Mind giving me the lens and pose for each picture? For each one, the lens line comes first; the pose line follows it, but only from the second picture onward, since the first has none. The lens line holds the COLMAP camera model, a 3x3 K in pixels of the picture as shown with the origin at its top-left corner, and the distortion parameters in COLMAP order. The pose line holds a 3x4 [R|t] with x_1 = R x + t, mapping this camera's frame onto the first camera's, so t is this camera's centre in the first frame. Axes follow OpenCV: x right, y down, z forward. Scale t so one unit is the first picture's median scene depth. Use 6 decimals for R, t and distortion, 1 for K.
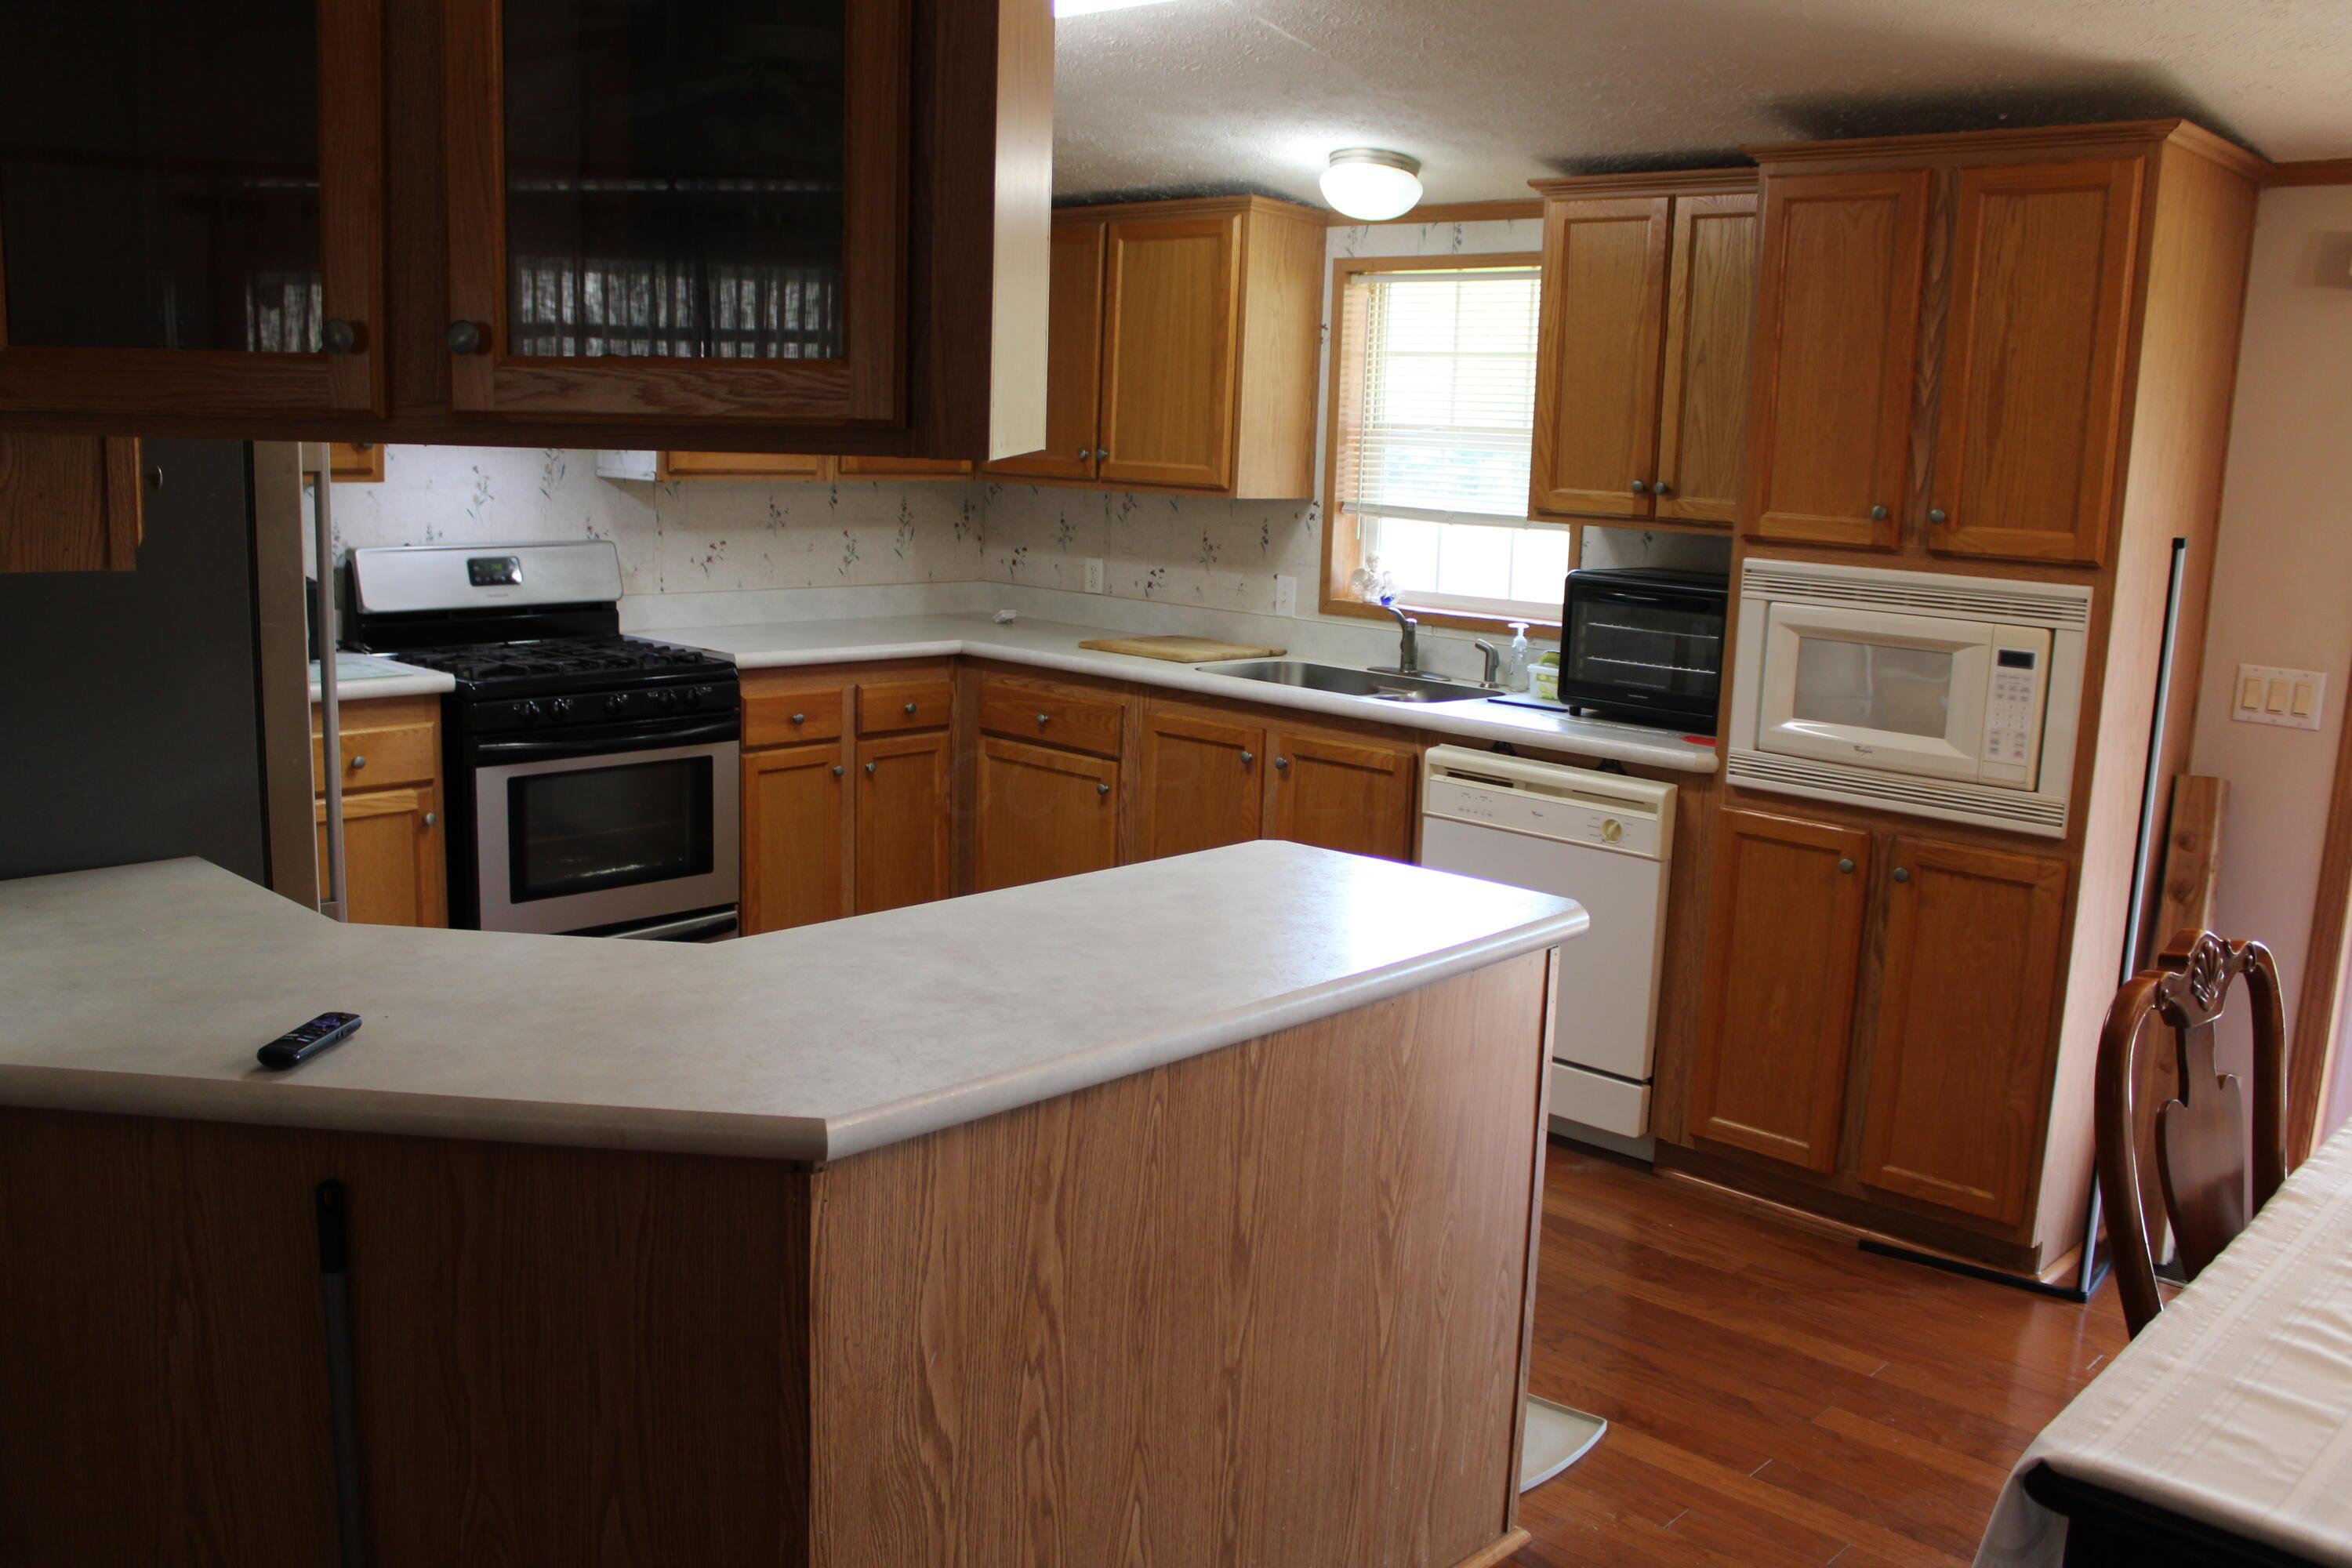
lens RADIAL K [[1980.0, 0, 1176.0], [0, 1980.0, 784.0], [0, 0, 1]] dist [-0.133128, 0.008320]
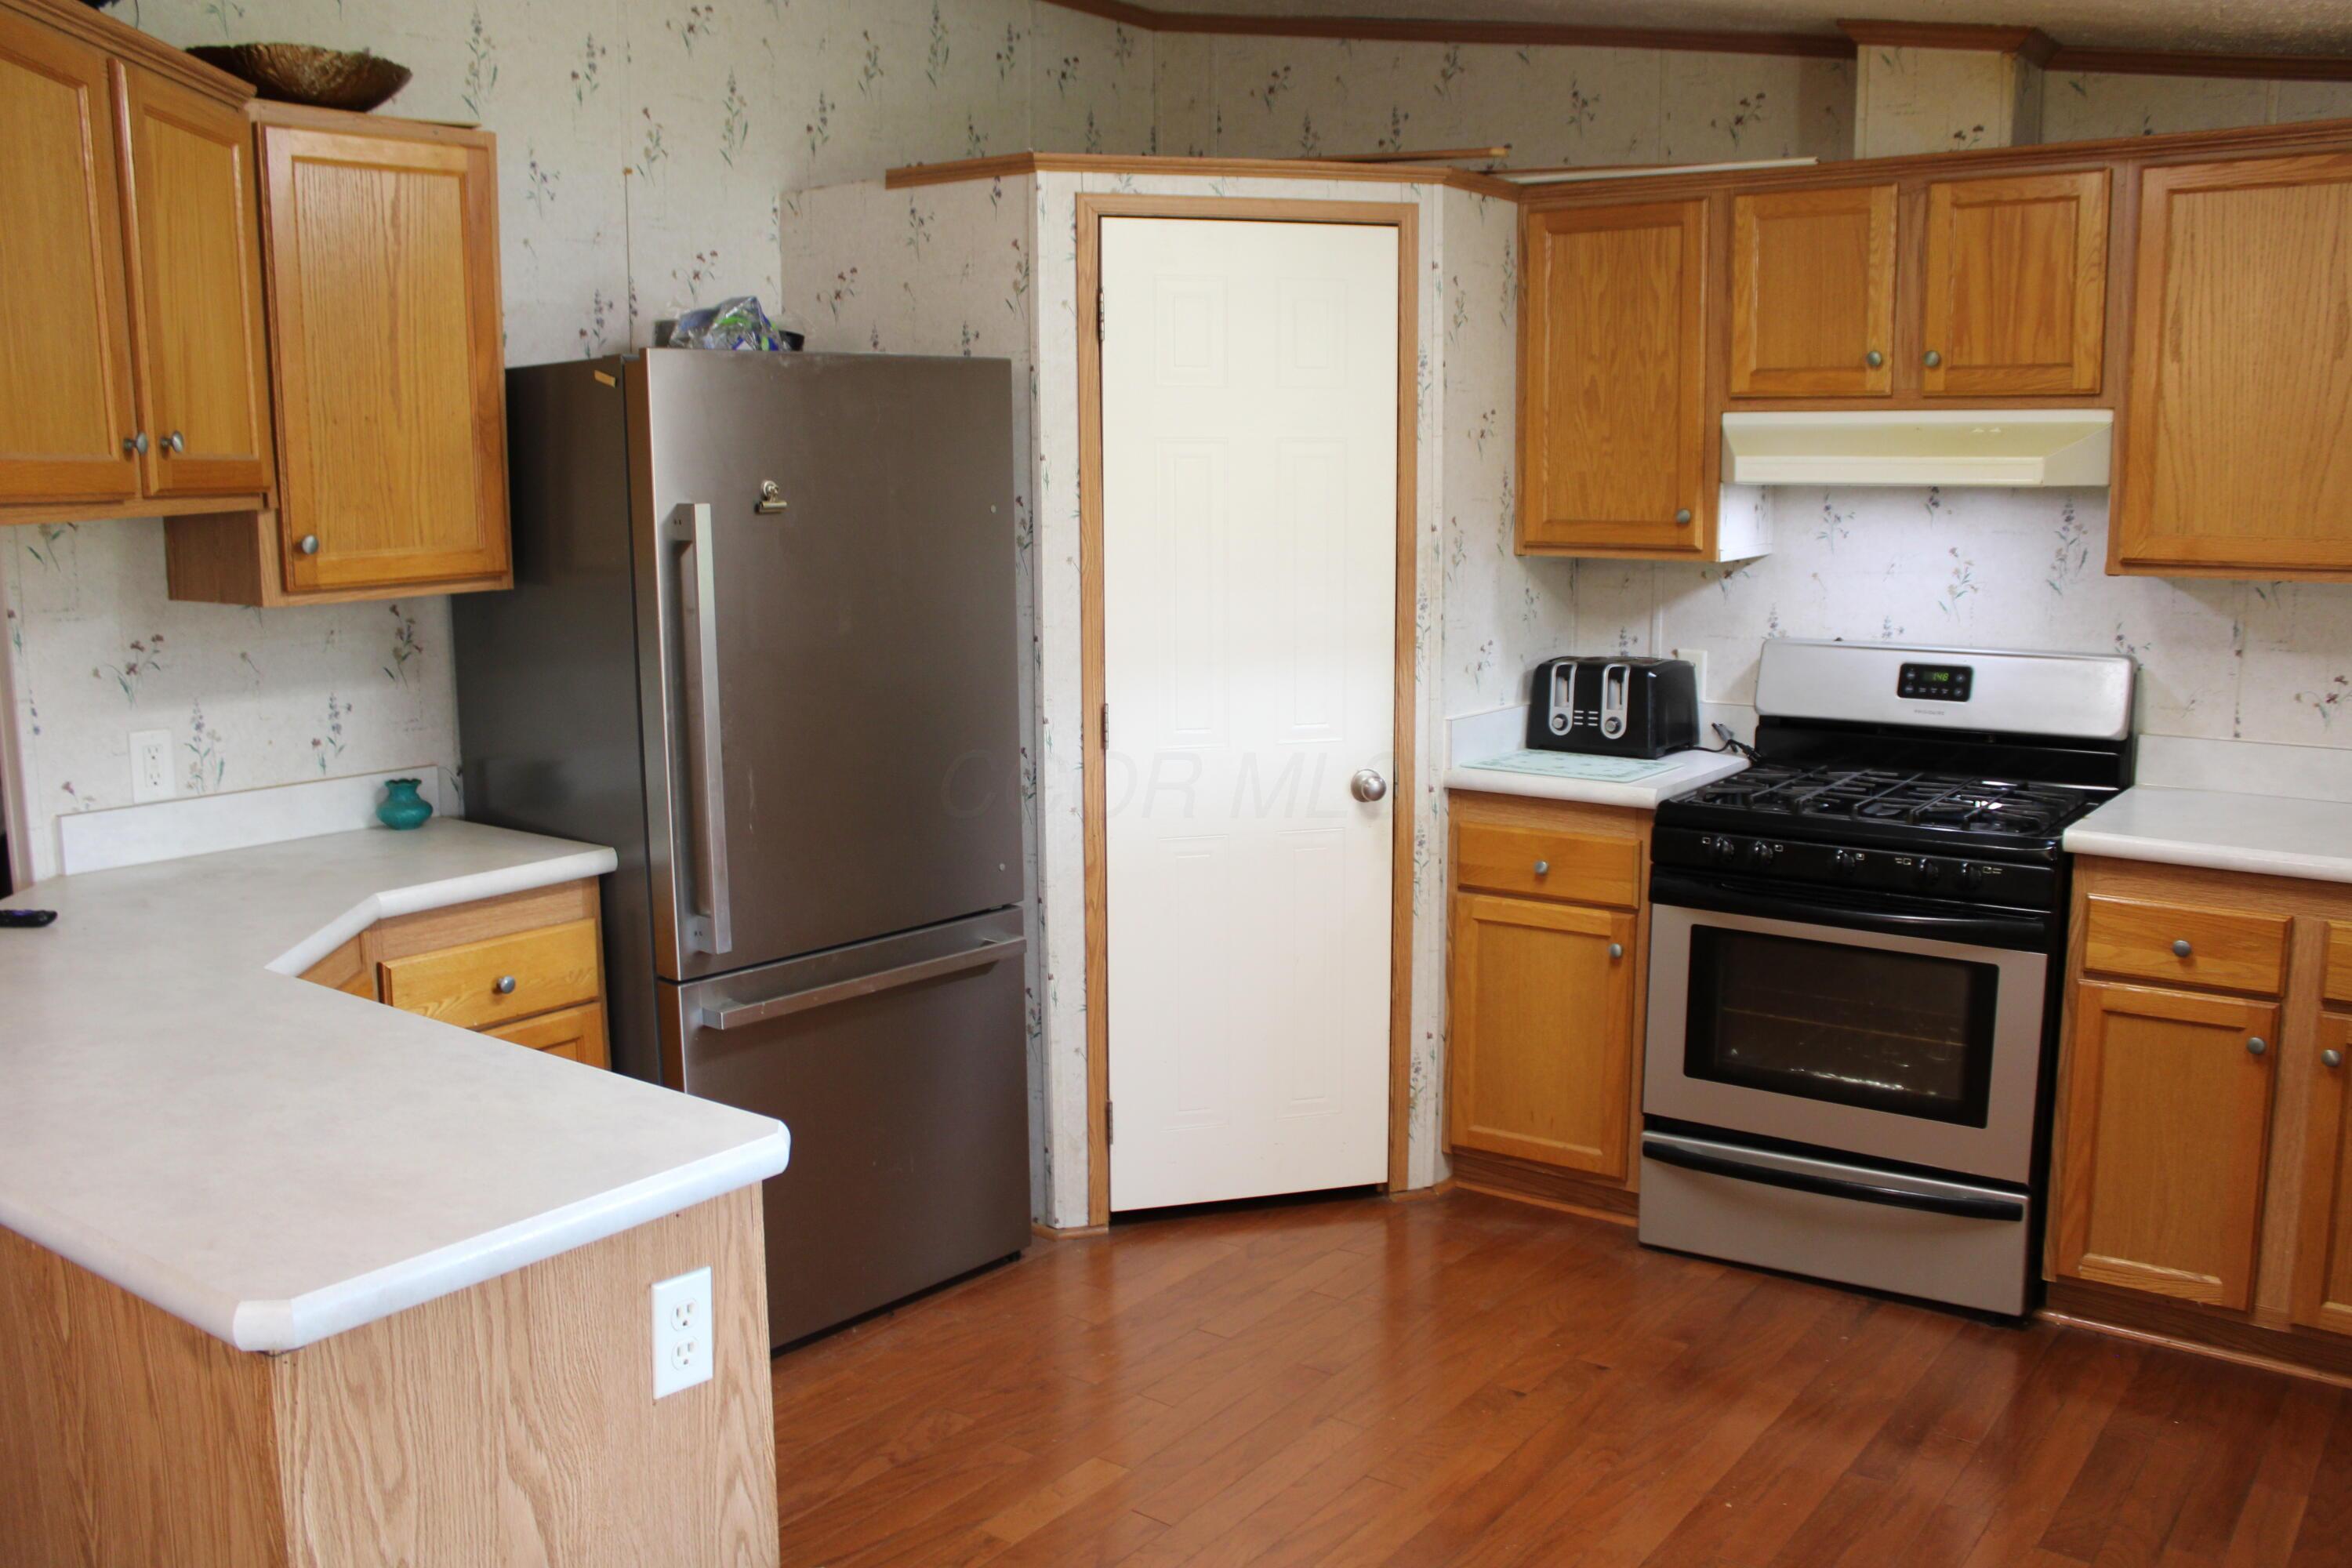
lens RADIAL K [[1980.0, 0, 1176.0], [0, 1980.0, 784.0], [0, 0, 1]] dist [-0.133128, 0.008320]
pose [[0.072306, 0.121205, -0.989991, 0.404529], [-0.156158, 0.981723, 0.108787, -0.104406], [0.985082, 0.146729, 0.089912, 0.622384]]
